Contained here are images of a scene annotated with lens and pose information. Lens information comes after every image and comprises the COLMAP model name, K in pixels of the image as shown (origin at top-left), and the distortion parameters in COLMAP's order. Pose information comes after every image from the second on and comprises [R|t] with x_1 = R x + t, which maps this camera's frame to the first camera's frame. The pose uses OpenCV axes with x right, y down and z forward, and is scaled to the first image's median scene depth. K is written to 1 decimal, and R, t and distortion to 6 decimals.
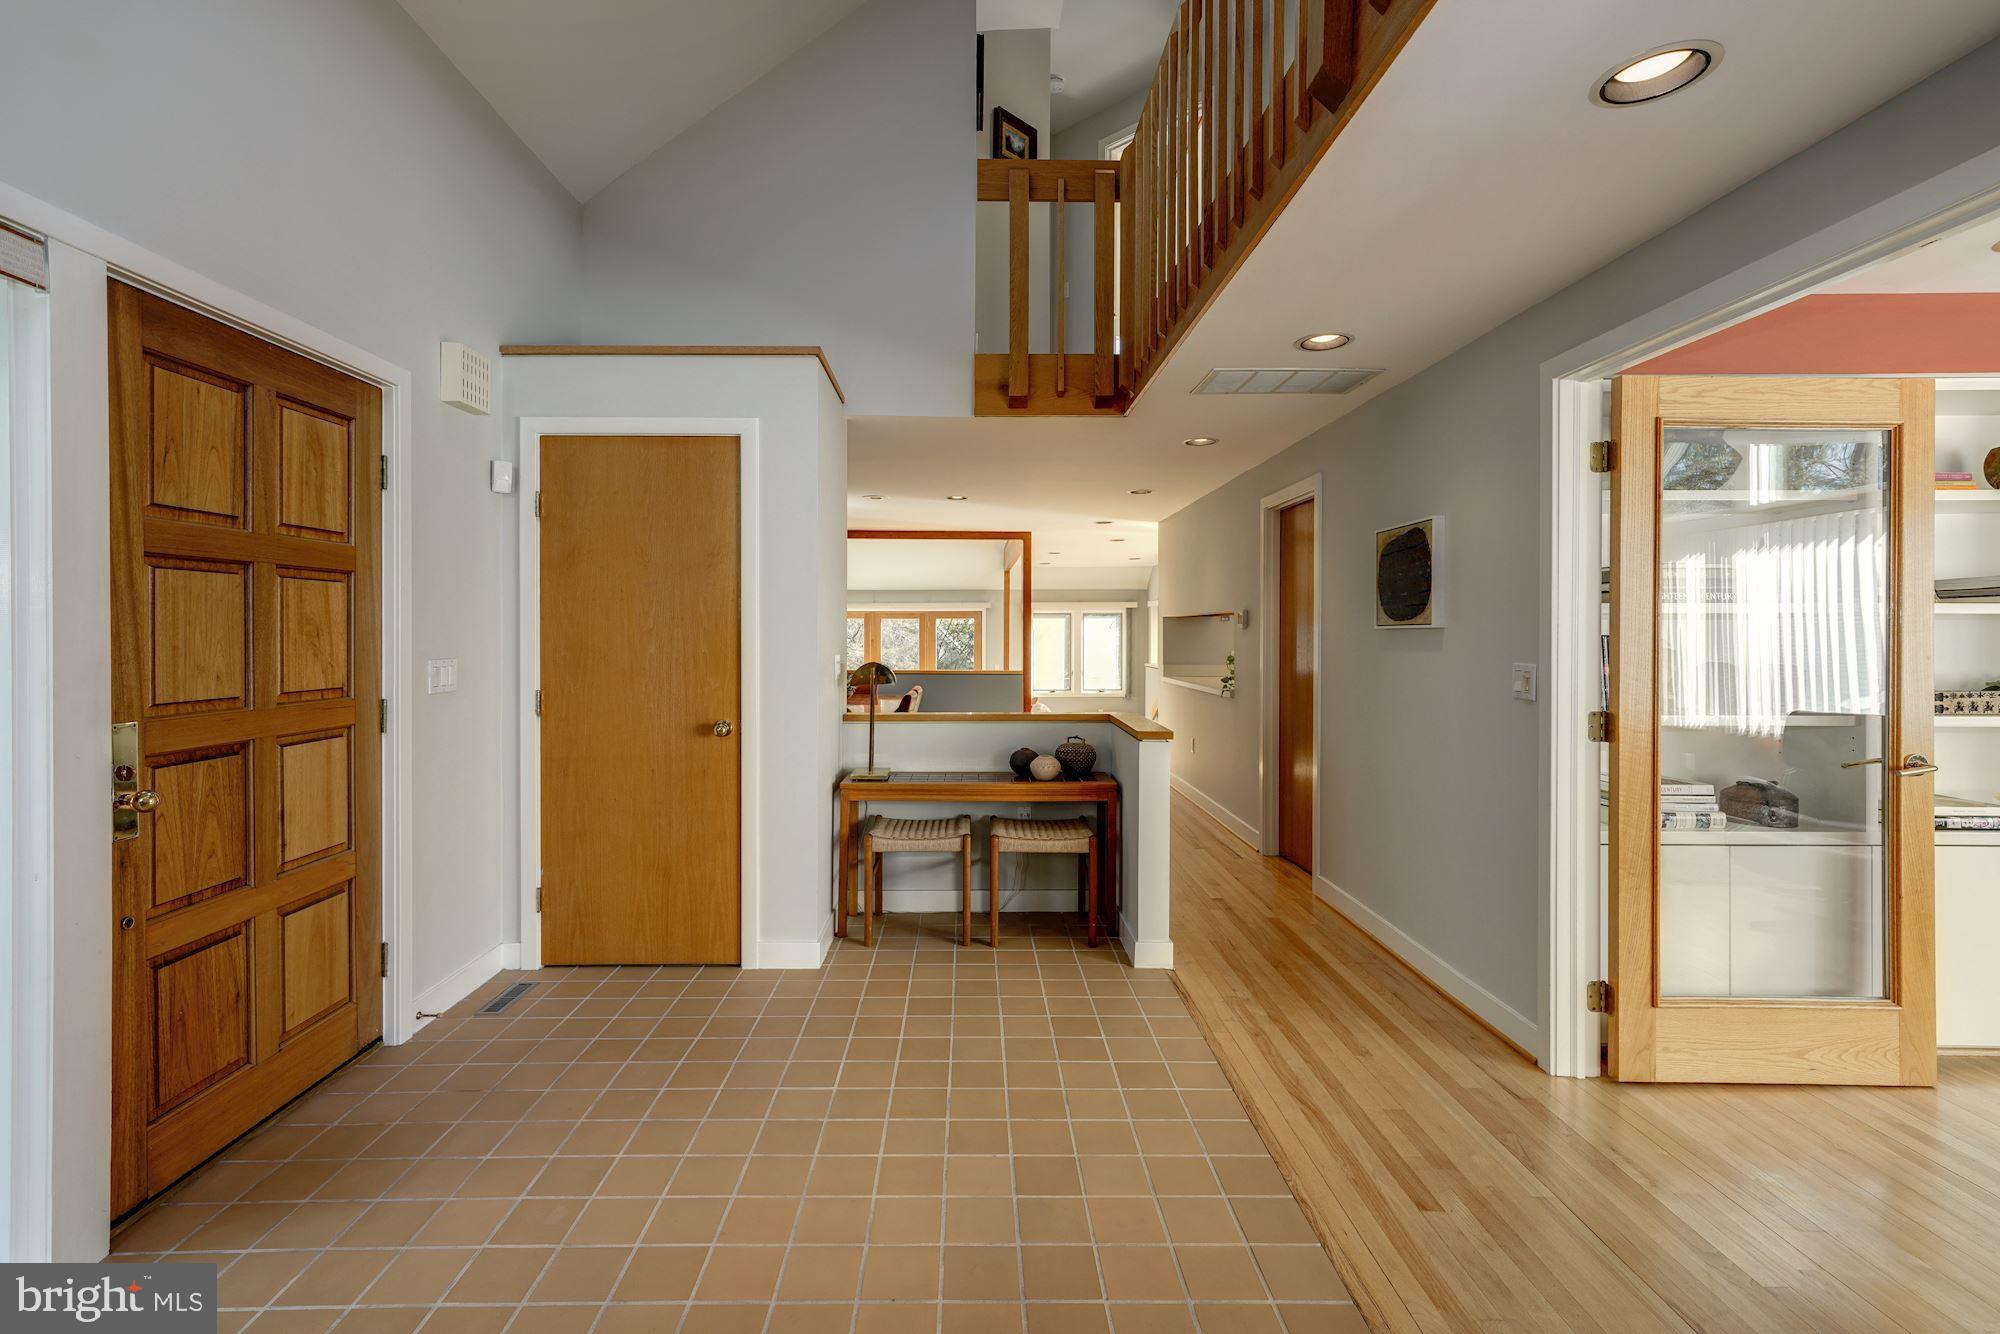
lens RADIAL K [[898.1, 0, 994.8], [0, 898.1, 628.0], [0, 0, 1]] dist [0.000006, 0.000013]
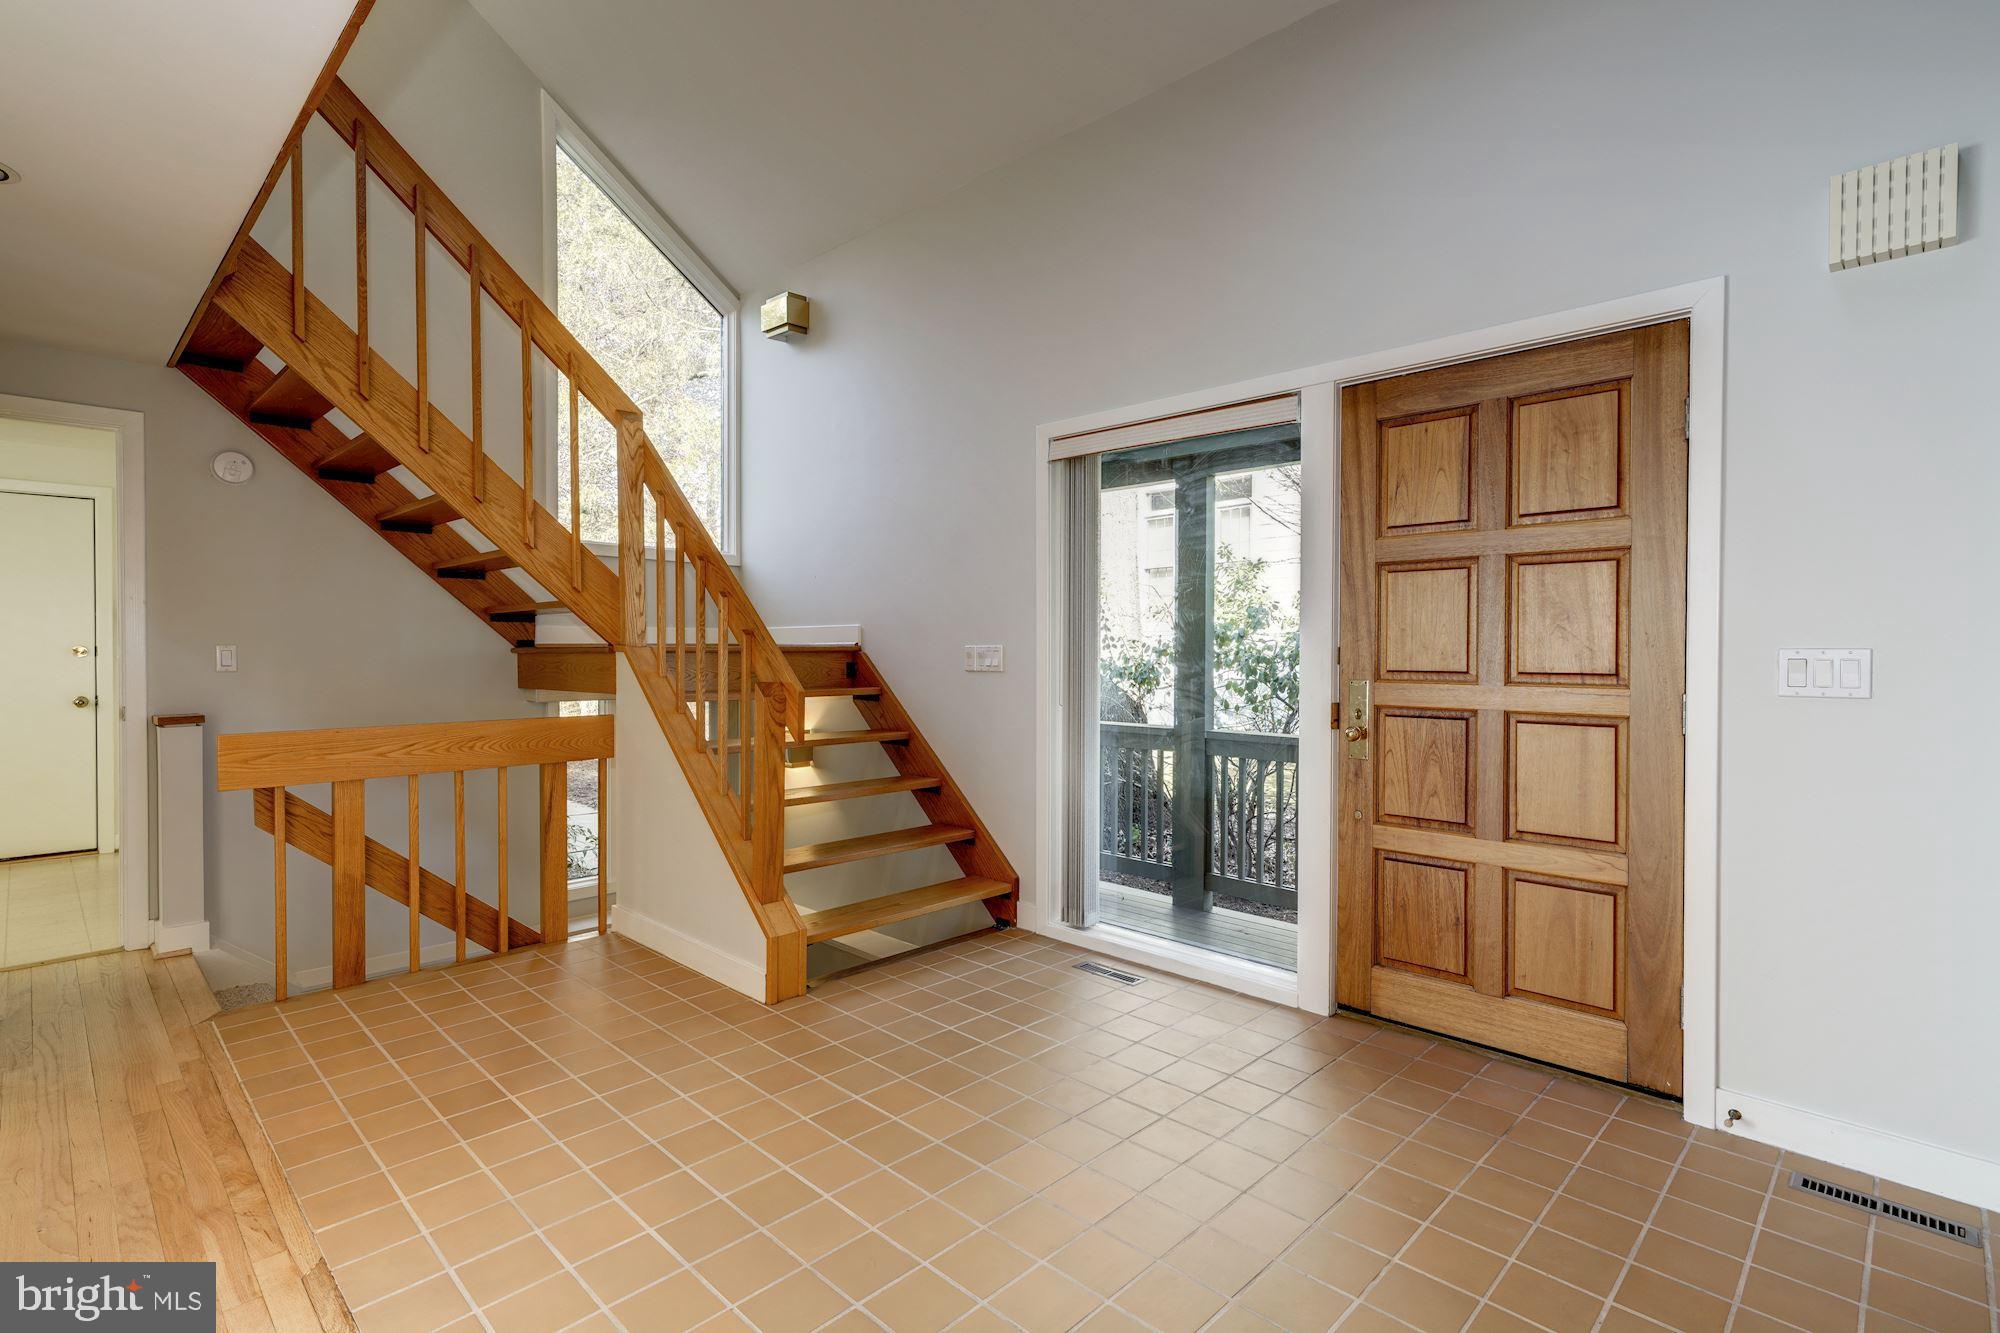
lens RADIAL K [[948.2, 0, 1000.0], [0, 948.2, 666.5], [0, 0, 1]] dist [0.000015, -0.000010]
pose [[-0.720043, 0.005784, -0.693905, 0.490767], [-0.007008, 0.999854, 0.015606, 0.056035], [0.693894, 0.016100, -0.719897, 1.531309]]
